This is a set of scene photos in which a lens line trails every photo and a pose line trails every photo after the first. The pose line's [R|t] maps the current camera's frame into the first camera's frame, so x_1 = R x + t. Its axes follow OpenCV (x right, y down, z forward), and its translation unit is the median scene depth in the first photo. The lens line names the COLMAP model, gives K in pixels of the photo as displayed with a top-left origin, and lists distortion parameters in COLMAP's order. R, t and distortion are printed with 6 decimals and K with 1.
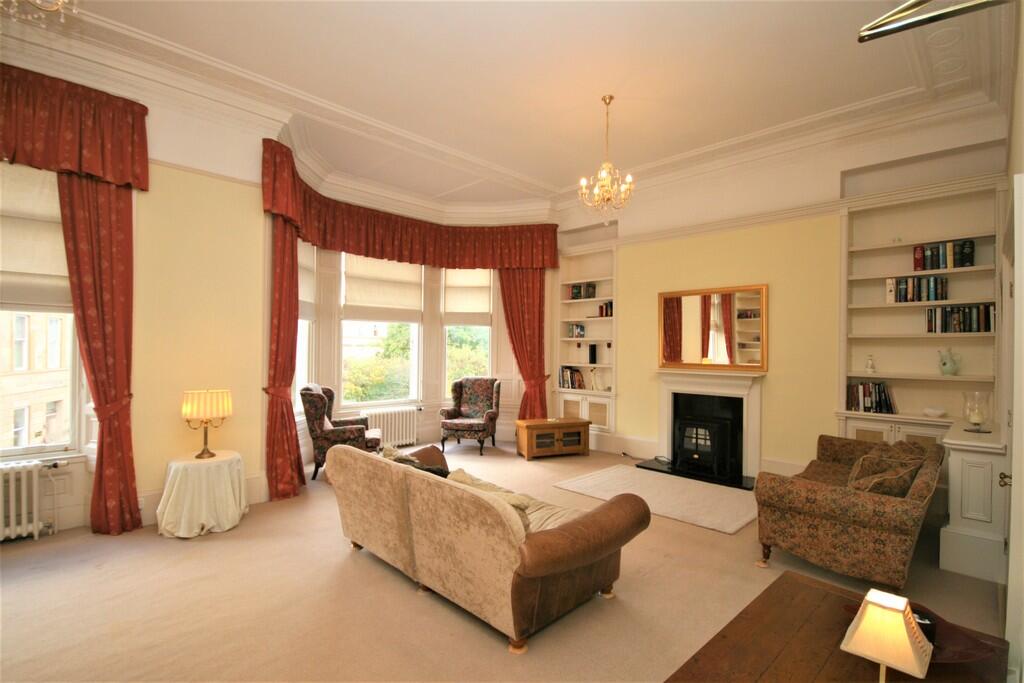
lens RADIAL K [[479.4, 0, 517.2], [0, 479.4, 343.8], [0, 0, 1]] dist [-0.000596, -0.000090]
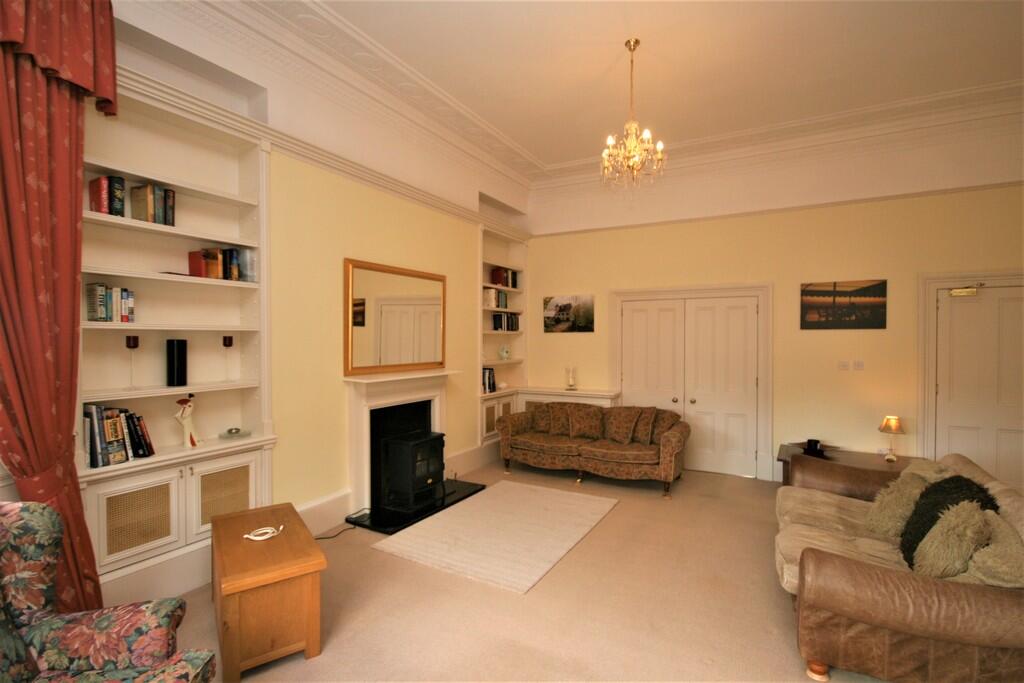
lens RADIAL K [[479.4, 0, 517.2], [0, 479.4, 343.8], [0, 0, 1]] dist [-0.000596, -0.000090]
pose [[-0.261830, -0.012288, 0.965036, -0.343414], [-0.000766, 0.999921, 0.012524, -0.001160], [-0.965114, 0.002540, -0.261819, 0.865603]]
